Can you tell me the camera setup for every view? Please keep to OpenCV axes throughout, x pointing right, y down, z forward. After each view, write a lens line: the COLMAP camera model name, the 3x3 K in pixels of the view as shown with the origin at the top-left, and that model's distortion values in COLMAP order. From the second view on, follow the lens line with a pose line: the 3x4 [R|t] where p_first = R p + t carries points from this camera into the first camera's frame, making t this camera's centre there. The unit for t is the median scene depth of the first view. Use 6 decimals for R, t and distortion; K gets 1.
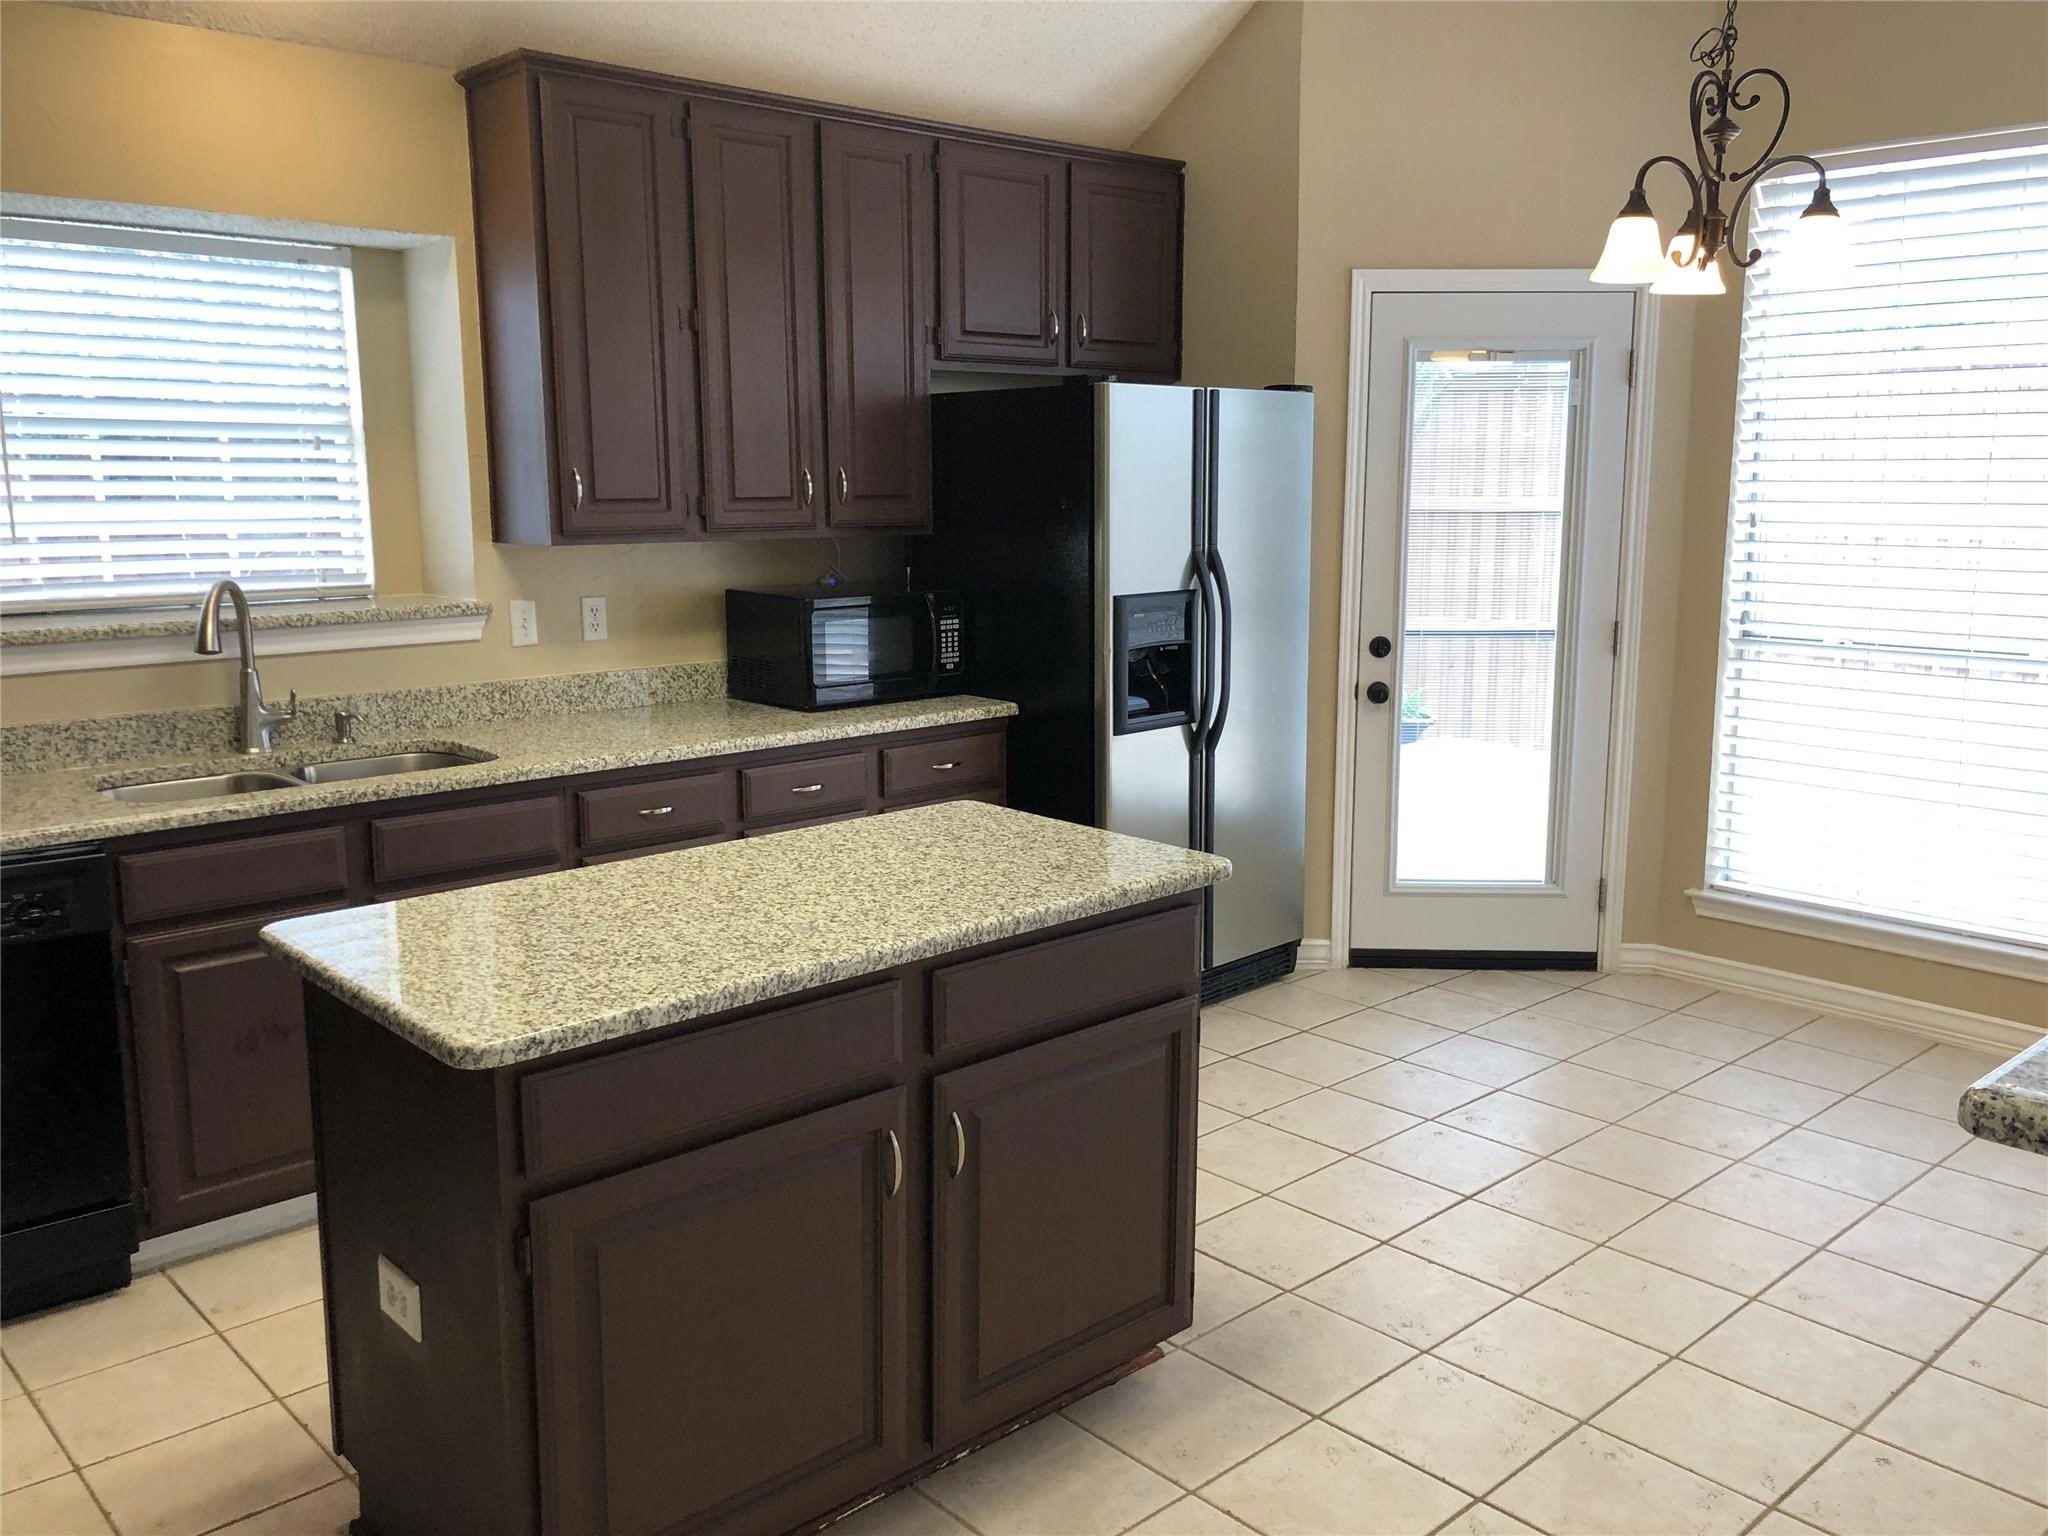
lens RADIAL K [[1678.7, 0, 1027.3], [0, 1678.7, 766.3], [0, 0, 1]] dist [0.021103, 0.011572]
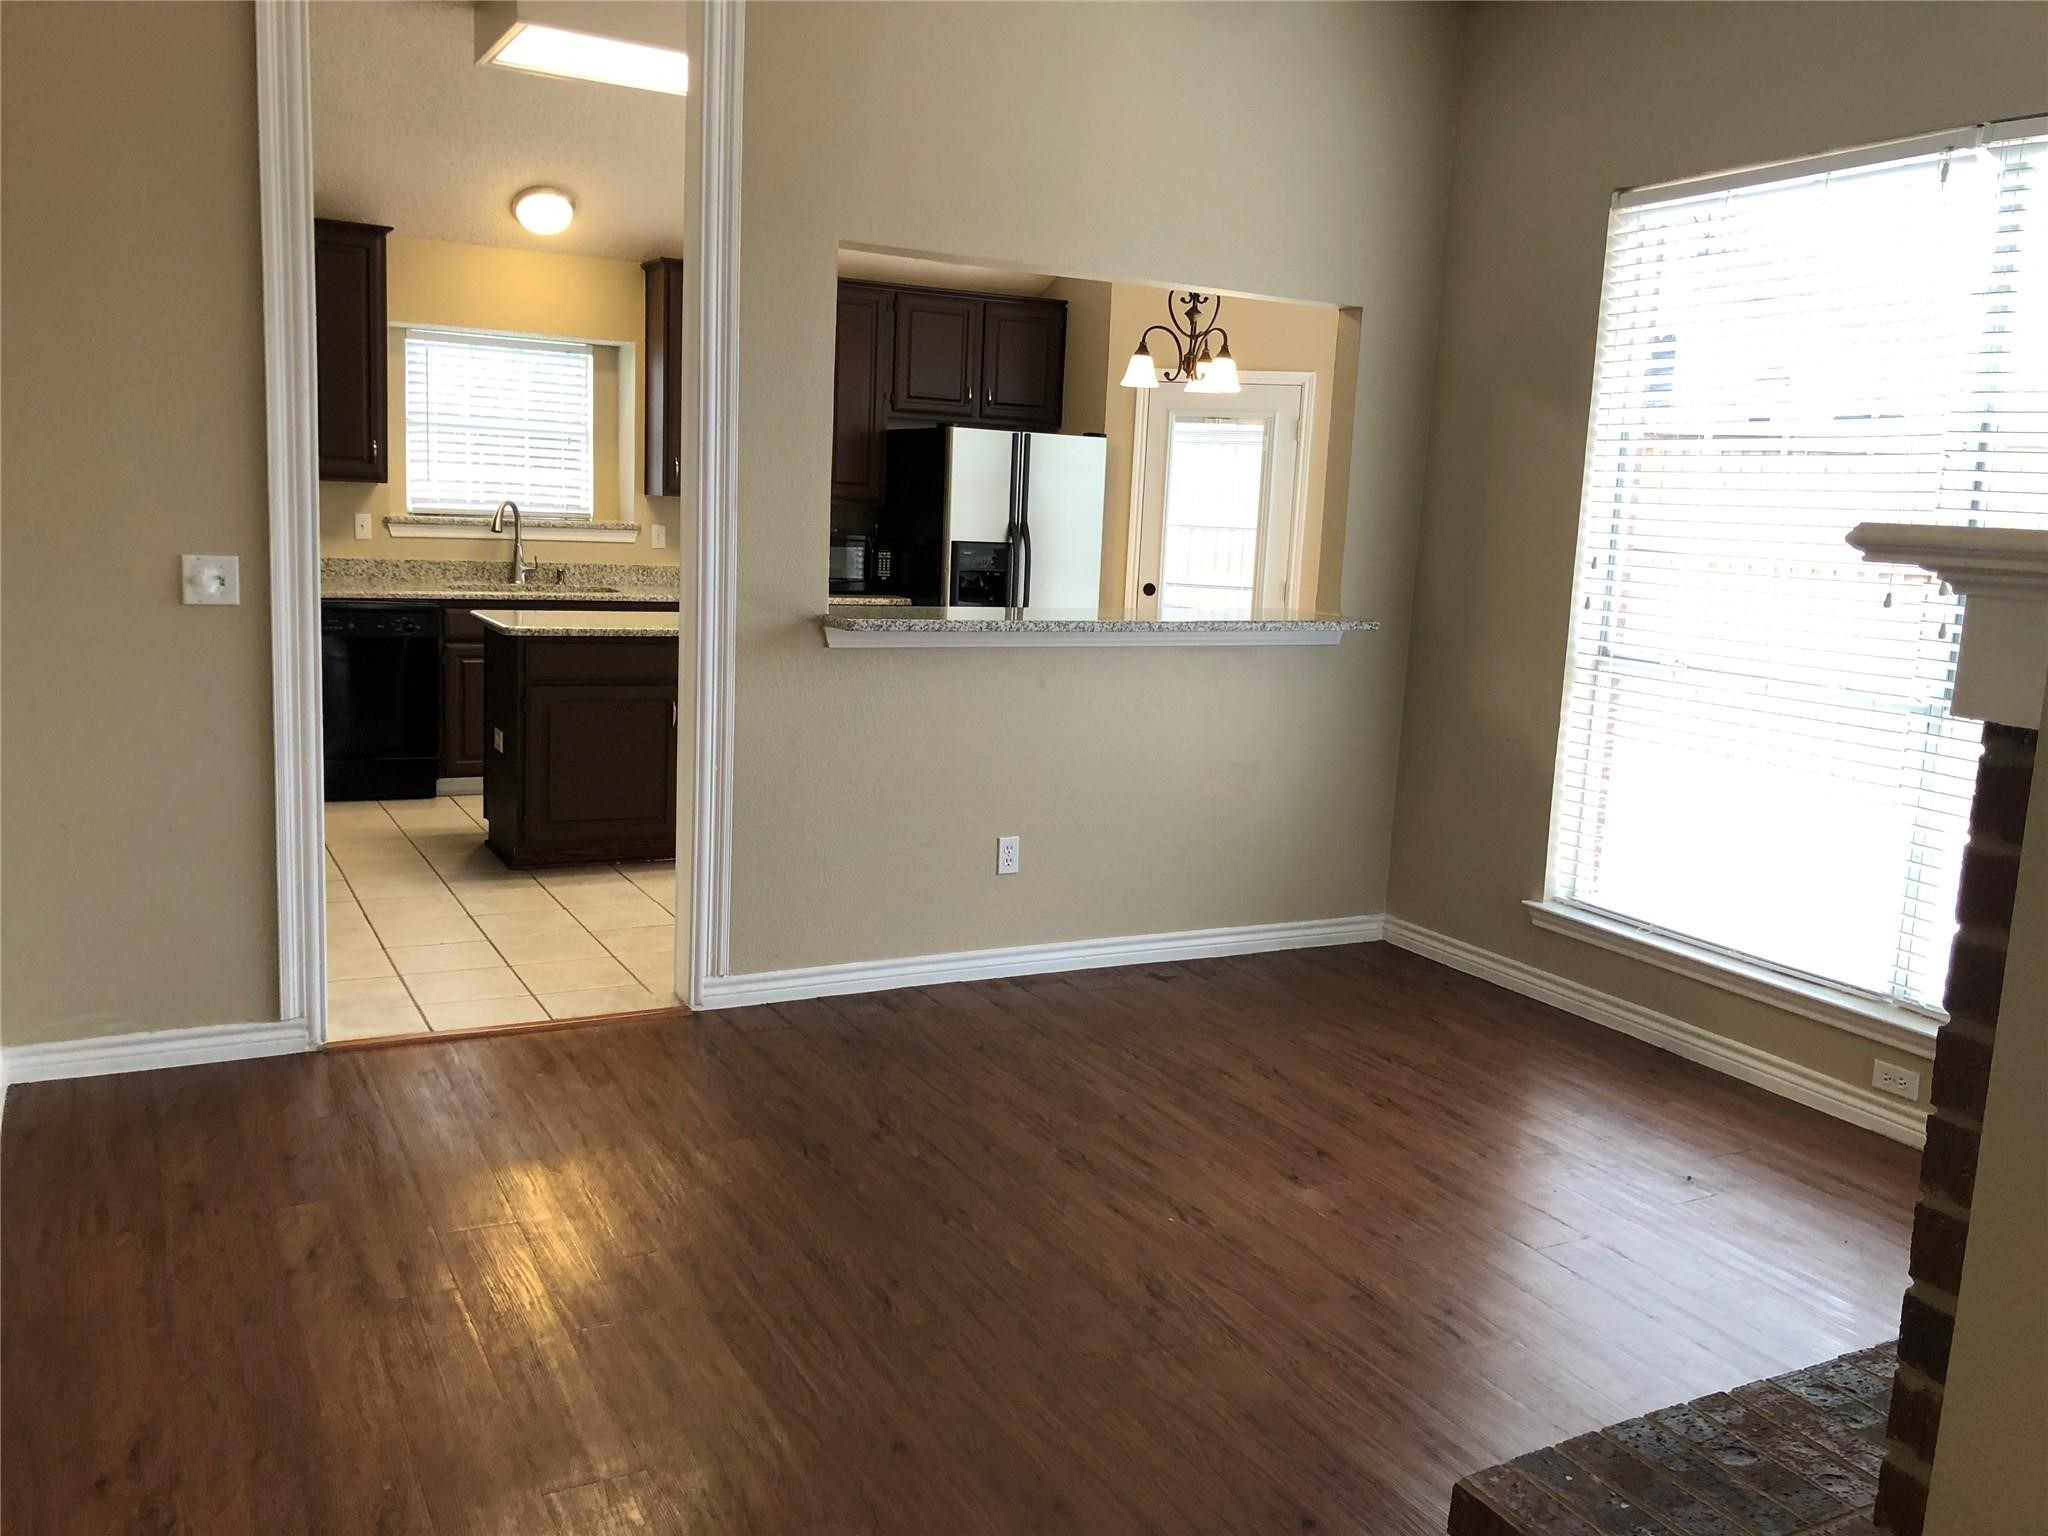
lens RADIAL K [[1678.7, 0, 1021.3], [0, 1678.7, 773.7], [0, 0, 1]] dist [0.021103, 0.011572]
pose [[0.967153, 0.088050, -0.238460, 0.605713], [-0.092461, 0.995689, -0.007356, 0.166028], [0.236785, 0.029163, 0.971124, -0.799322]]
